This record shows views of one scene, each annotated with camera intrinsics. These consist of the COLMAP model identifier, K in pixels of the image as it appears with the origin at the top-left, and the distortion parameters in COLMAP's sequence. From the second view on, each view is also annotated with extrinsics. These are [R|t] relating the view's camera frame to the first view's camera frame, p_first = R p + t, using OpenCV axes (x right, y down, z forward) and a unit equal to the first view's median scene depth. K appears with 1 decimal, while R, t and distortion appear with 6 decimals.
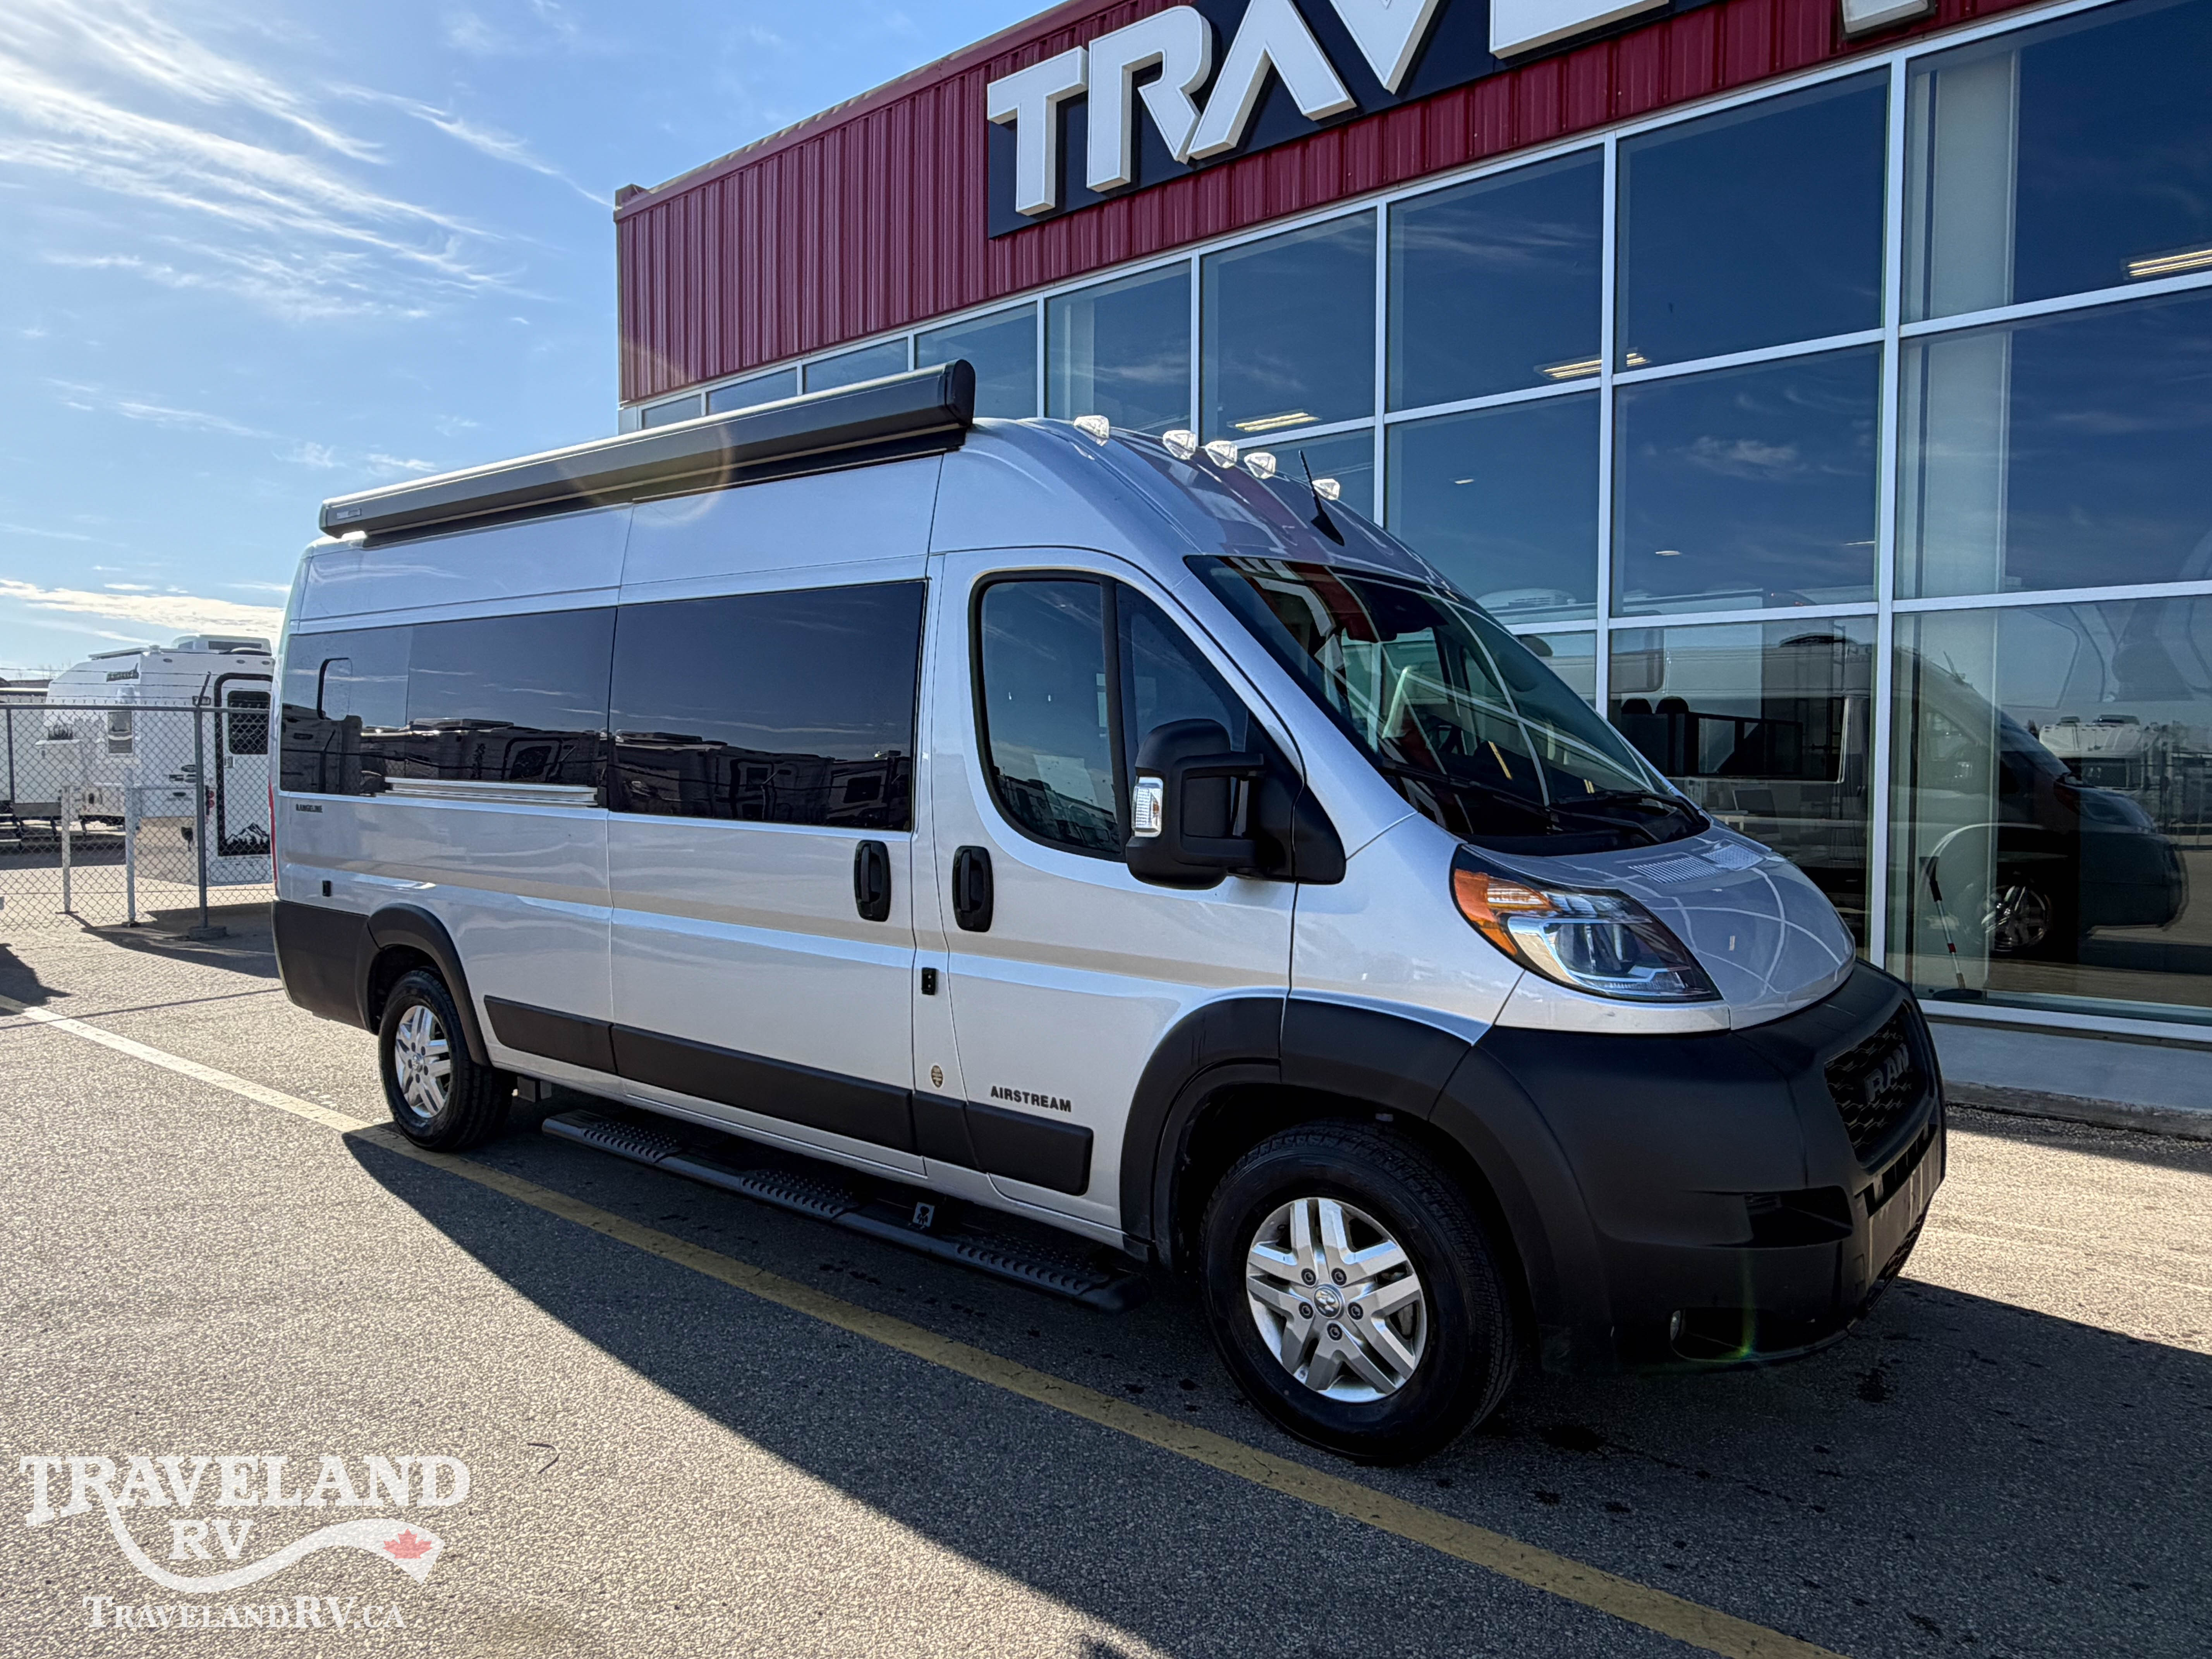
lens RADIAL K [[1418.1, 0, 1106.3], [0, 1418.1, 825.7], [0, 0, 1]] dist [0.006799, 0.004359]
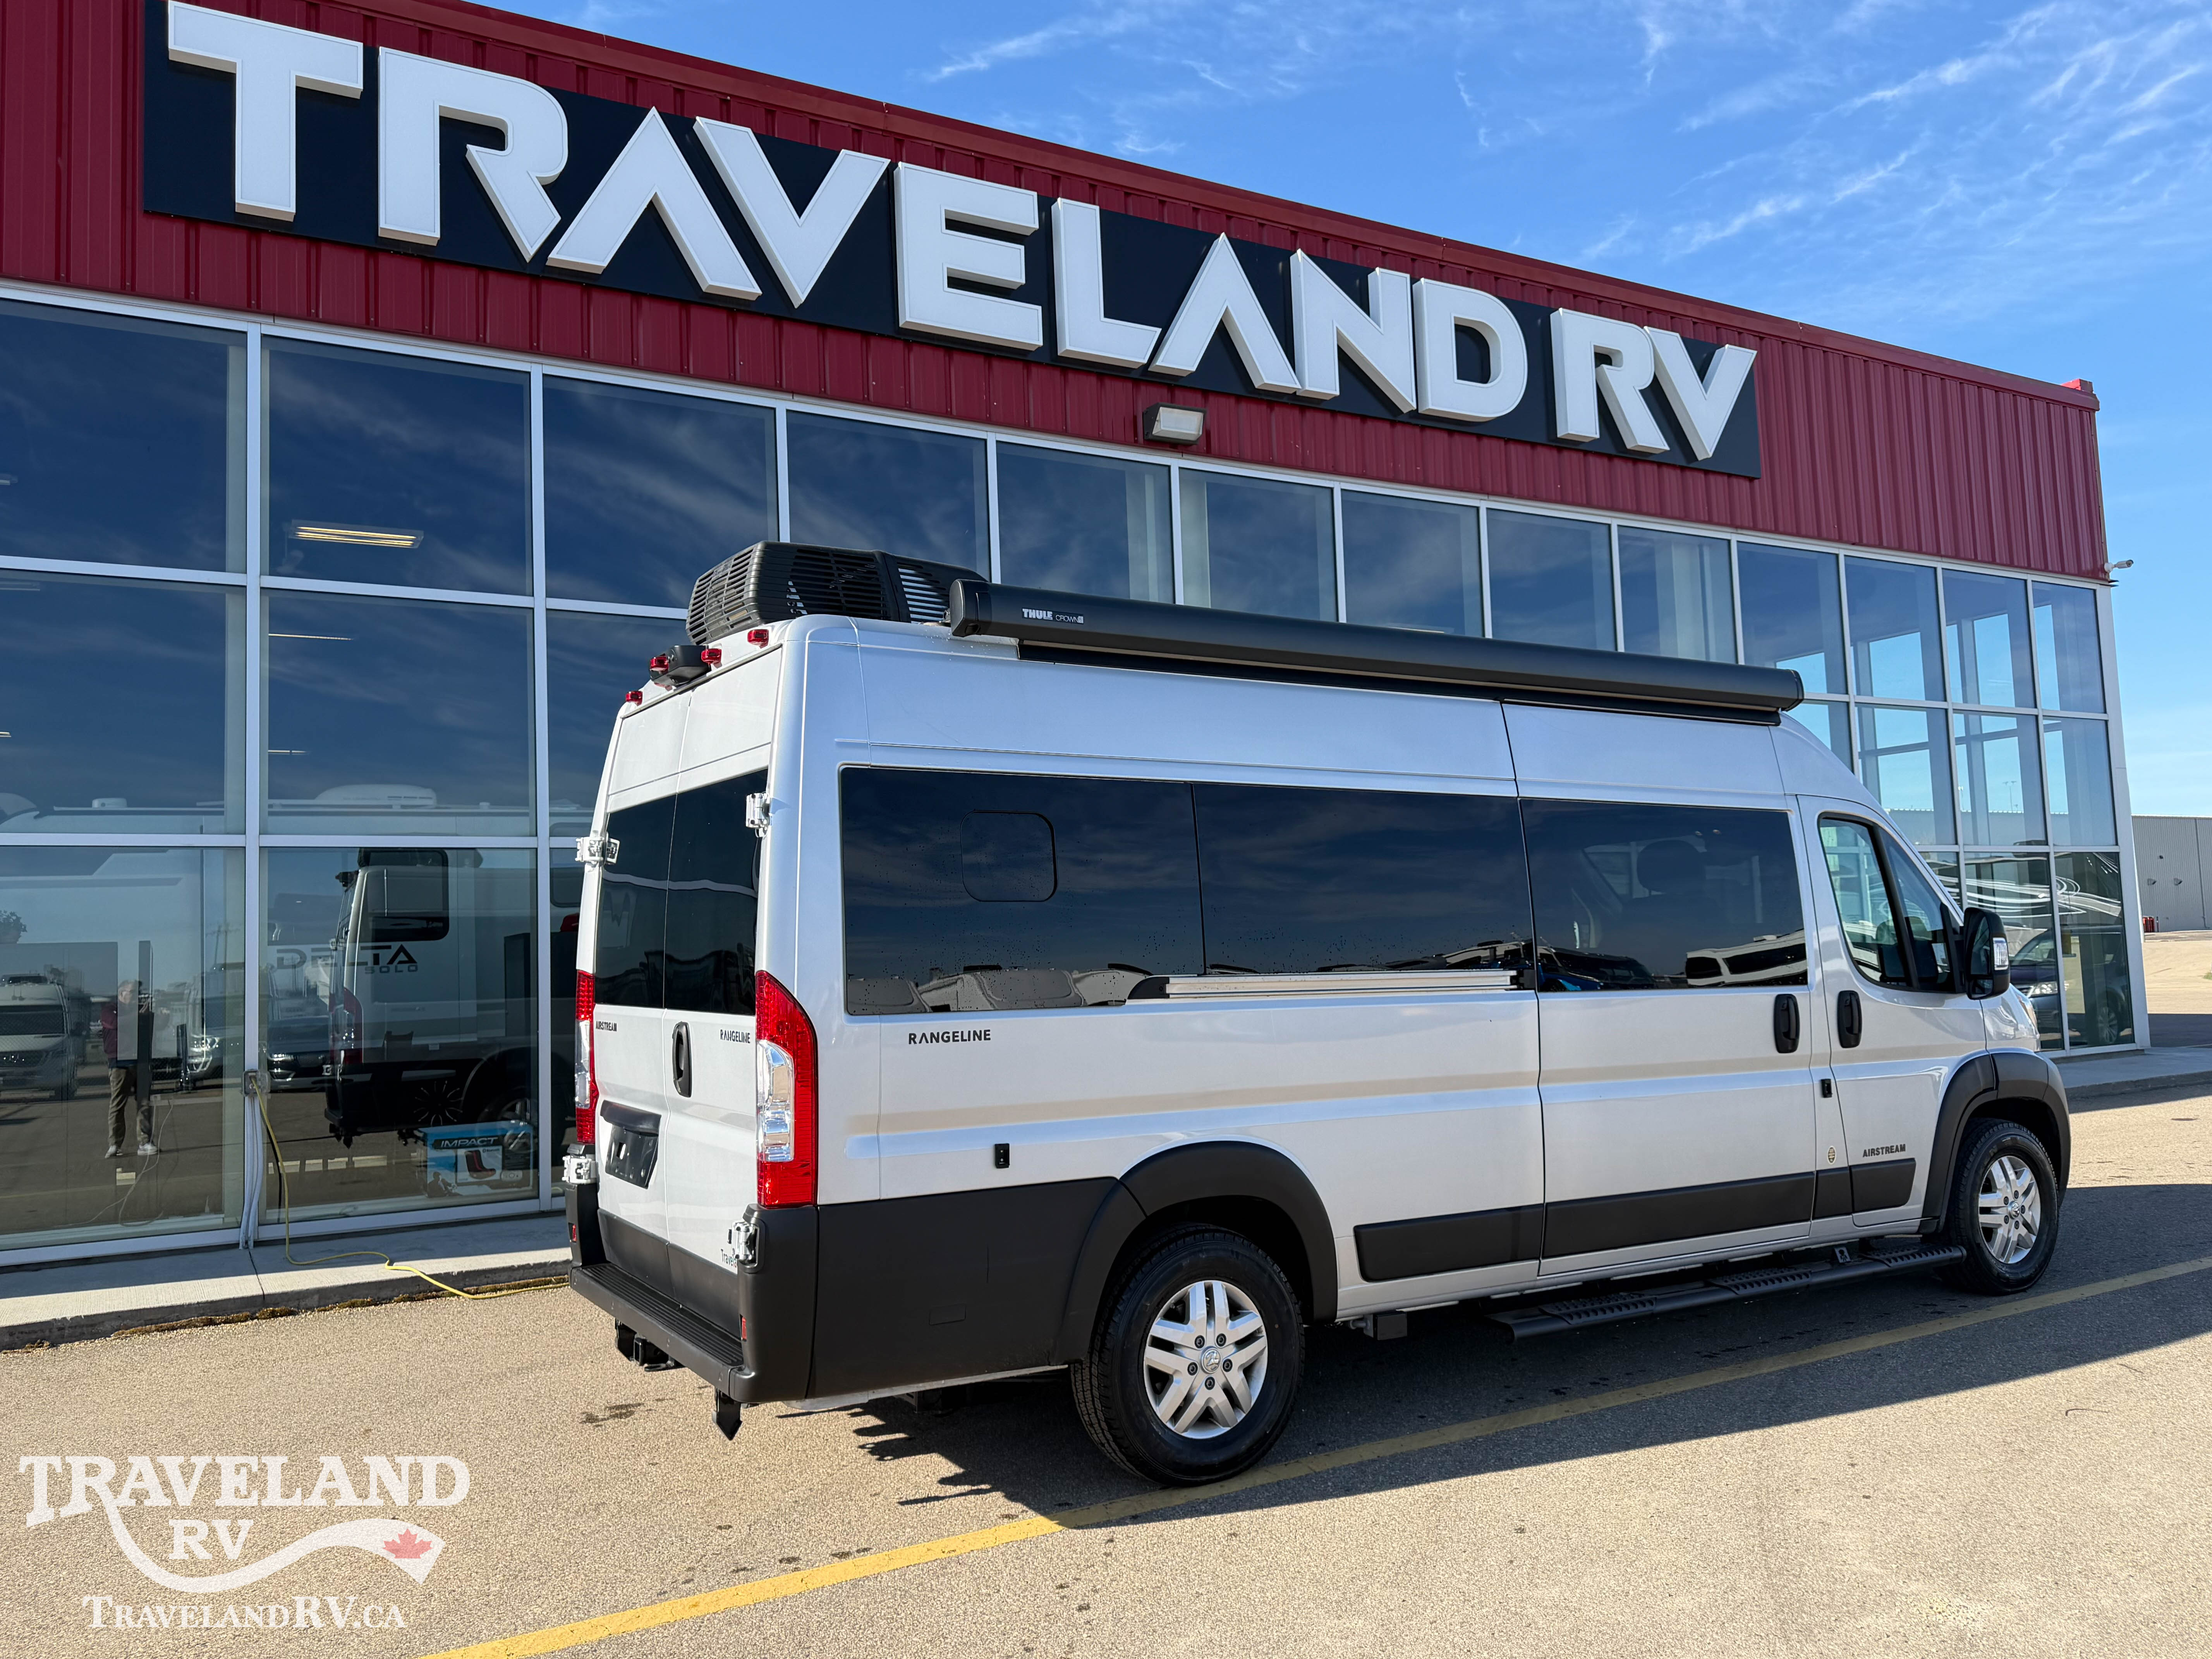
lens RADIAL K [[1627.7, 0, 1105.6], [0, 1627.7, 829.2], [0, 0, 1]] dist [0.005637, -0.004107]
pose [[0.359981, 0.065161, 0.930681, -1.231585], [0.074471, 0.992368, -0.098284, -0.027103], [-0.929983, 0.104689, 0.352381, 0.678881]]
